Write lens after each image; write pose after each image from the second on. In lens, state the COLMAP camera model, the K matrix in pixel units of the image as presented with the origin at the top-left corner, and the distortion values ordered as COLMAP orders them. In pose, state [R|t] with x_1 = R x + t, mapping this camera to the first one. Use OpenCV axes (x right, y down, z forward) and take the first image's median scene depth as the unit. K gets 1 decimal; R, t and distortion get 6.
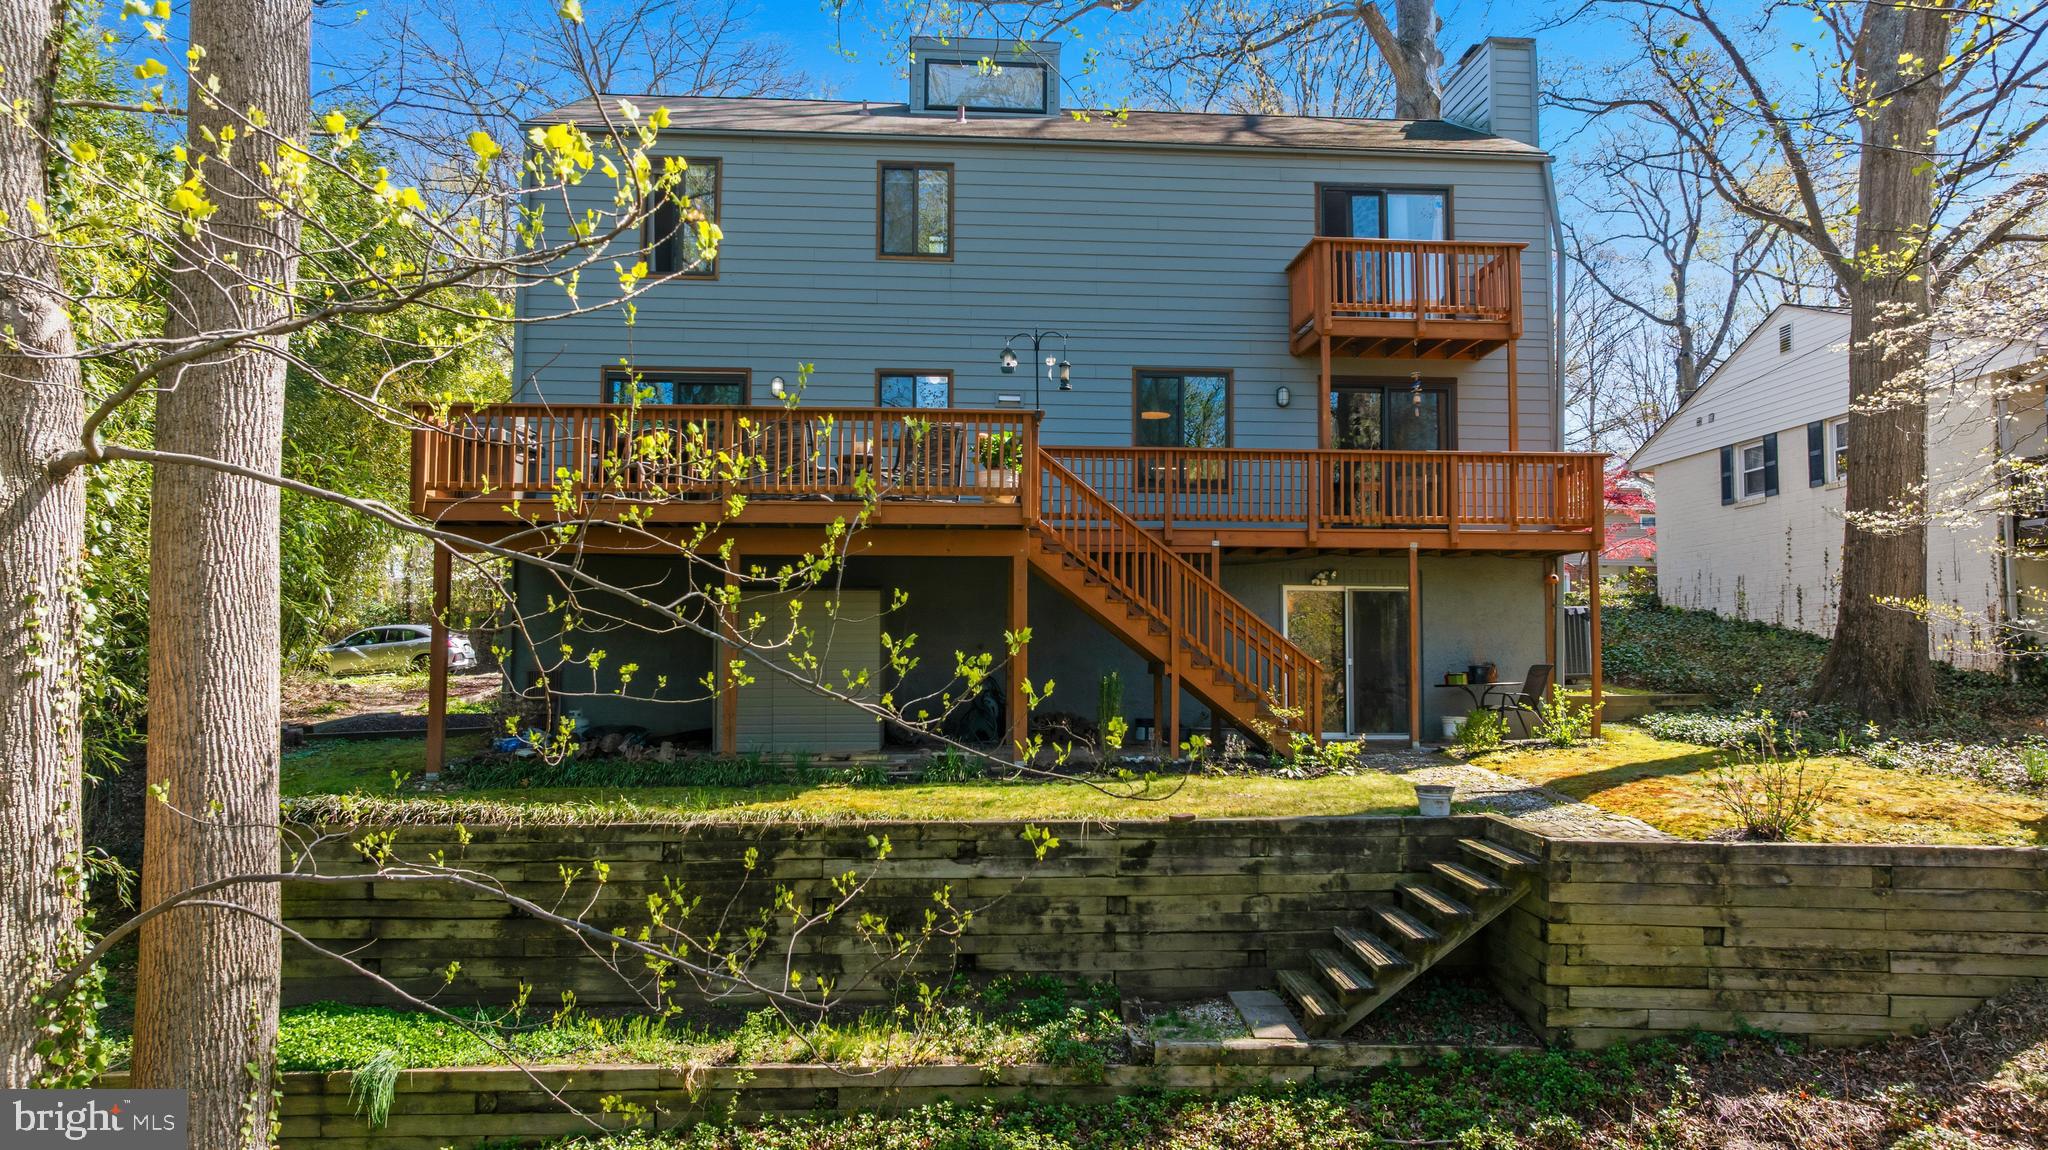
lens RADIAL K [[1427.3, 0, 1024.0], [0, 1427.3, 575.0], [0, 0, 1]] dist [-0.053606, 0.052563]
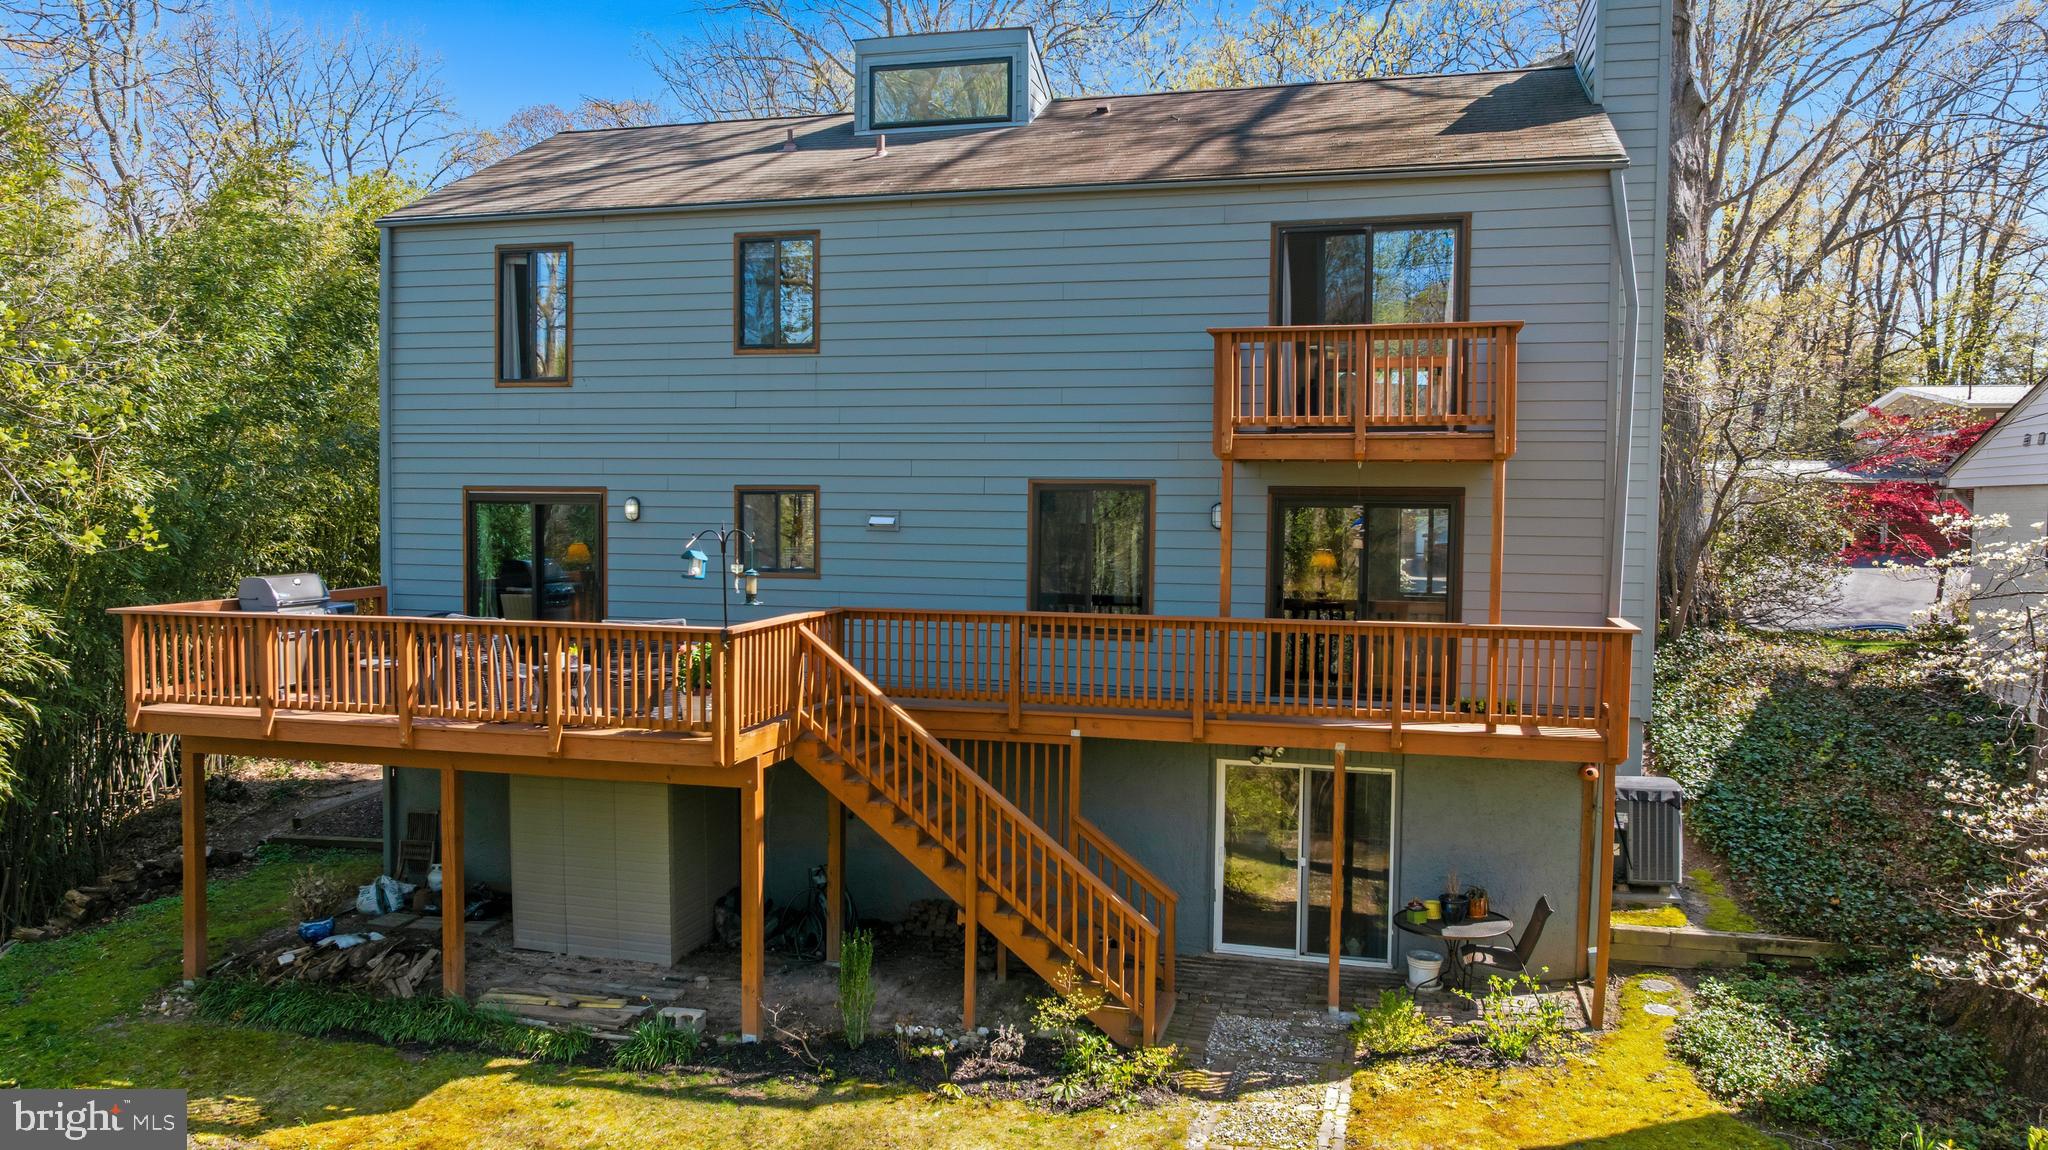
lens RADIAL K [[1427.3, 0, 1024.0], [0, 1427.3, 575.0], [0, 0, 1]] dist [-0.053606, 0.052563]
pose [[0.945434, 0.022213, -0.325056, 0.334507], [0.015861, 0.993352, 0.114015, -0.184154], [0.325428, -0.112949, 0.938797, 0.246223]]
